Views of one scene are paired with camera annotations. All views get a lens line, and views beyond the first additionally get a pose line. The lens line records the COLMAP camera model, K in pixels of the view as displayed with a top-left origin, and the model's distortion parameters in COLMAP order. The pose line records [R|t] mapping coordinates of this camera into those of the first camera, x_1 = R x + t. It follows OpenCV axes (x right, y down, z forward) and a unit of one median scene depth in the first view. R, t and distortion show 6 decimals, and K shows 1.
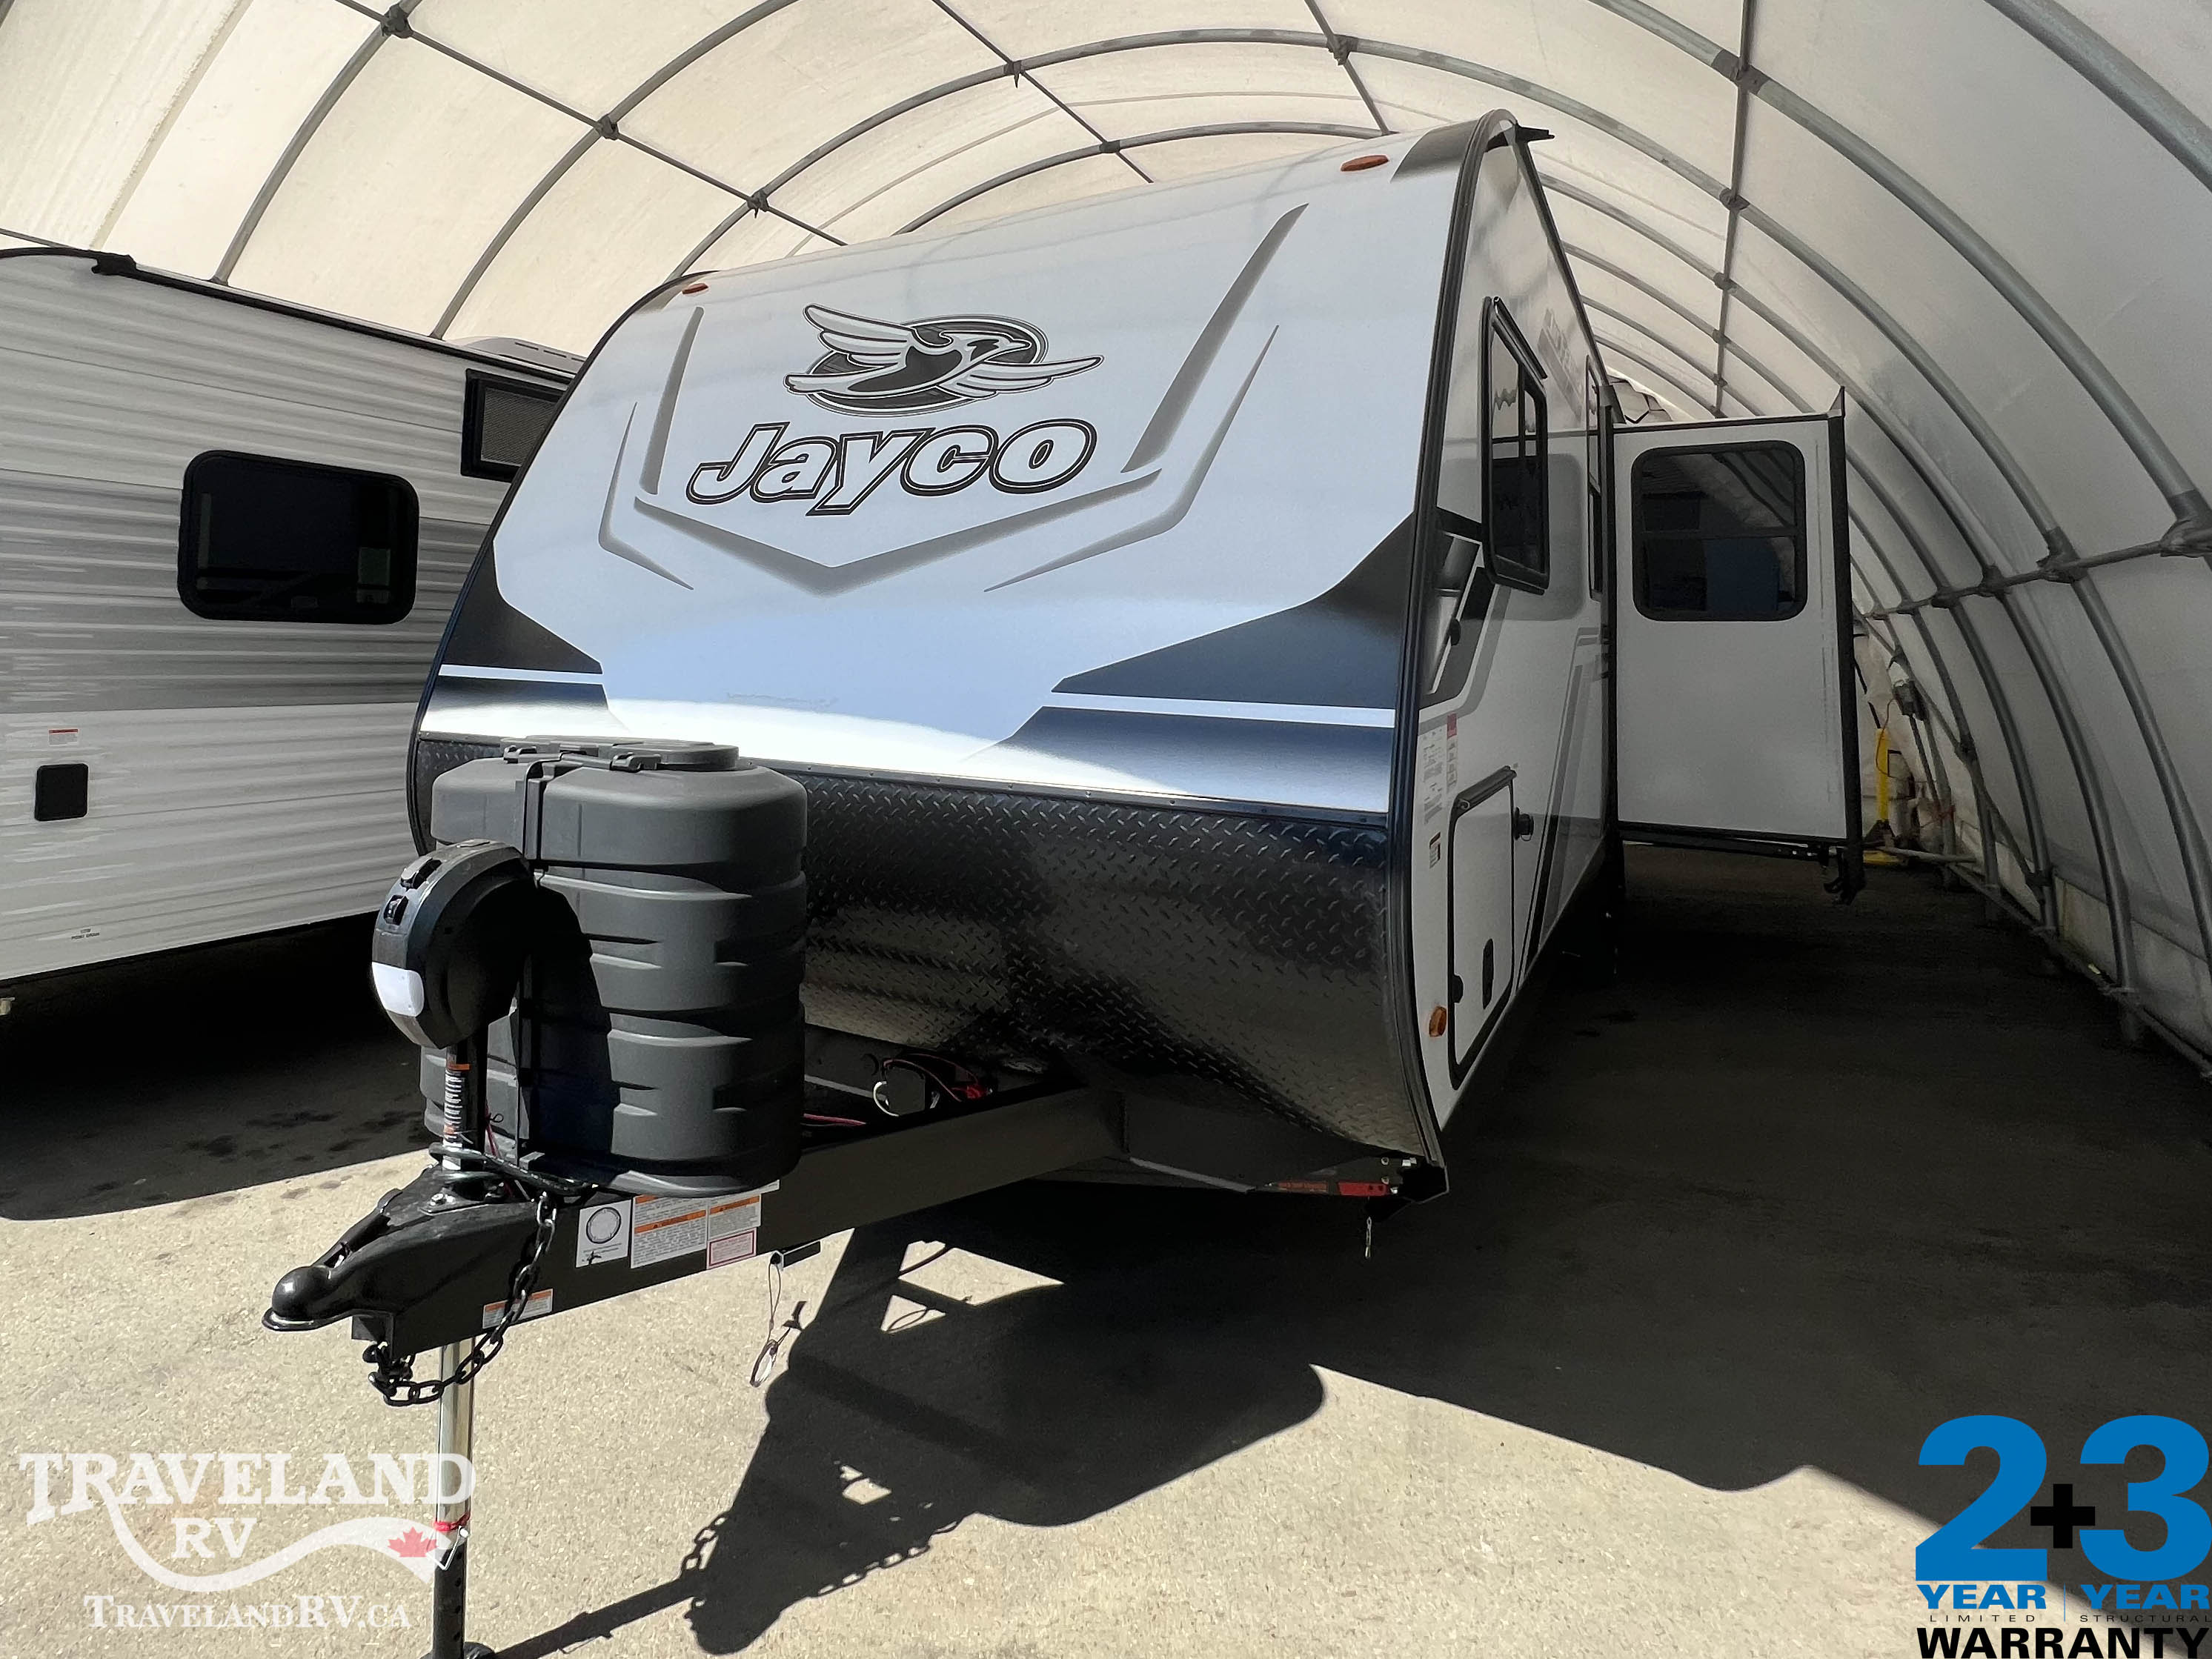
lens RADIAL K [[885.8, 0, 1110.3], [0, 885.8, 829.1], [0, 0, 1]] dist [-0.000437, 0.000029]
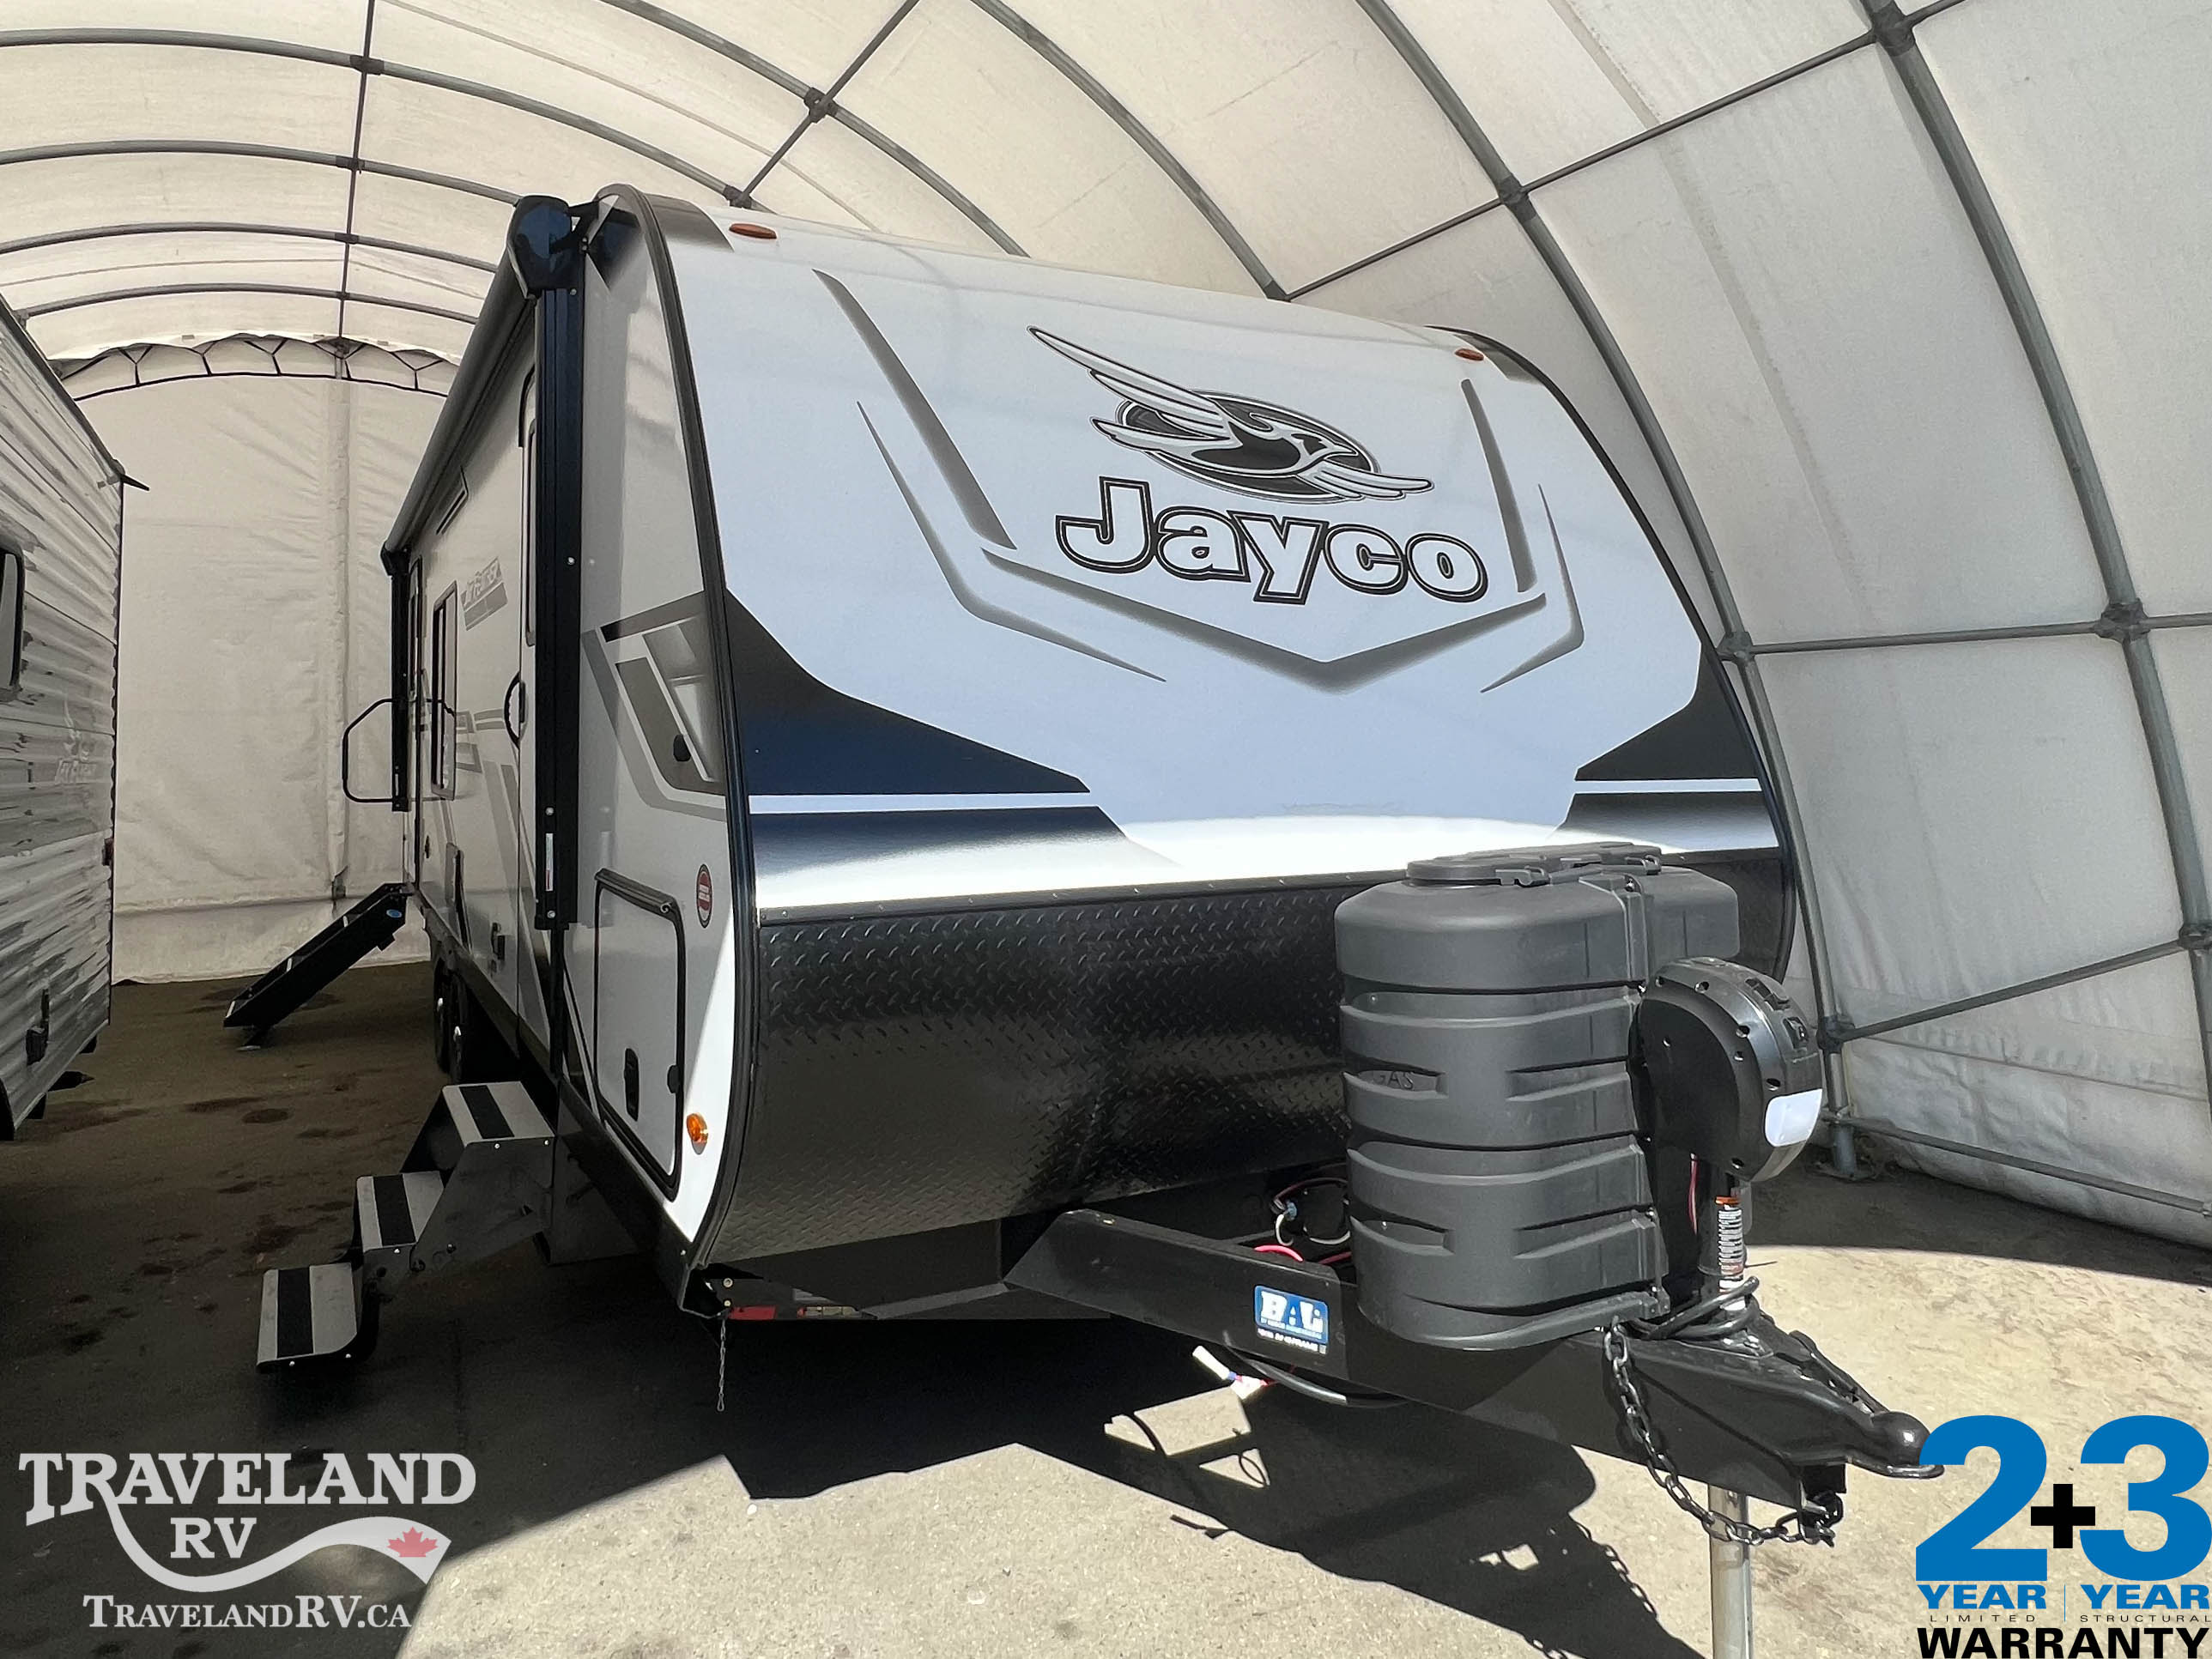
lens RADIAL K [[947.1, 0, 1106.8], [0, 947.1, 908.8], [0, 0, 1]] dist [-0.011362, -0.000011]
pose [[0.722171, -0.145523, 0.676233, -1.131117], [0.151477, 0.987161, 0.050666, -0.118670], [-0.674924, 0.065844, 0.734943, 0.419568]]
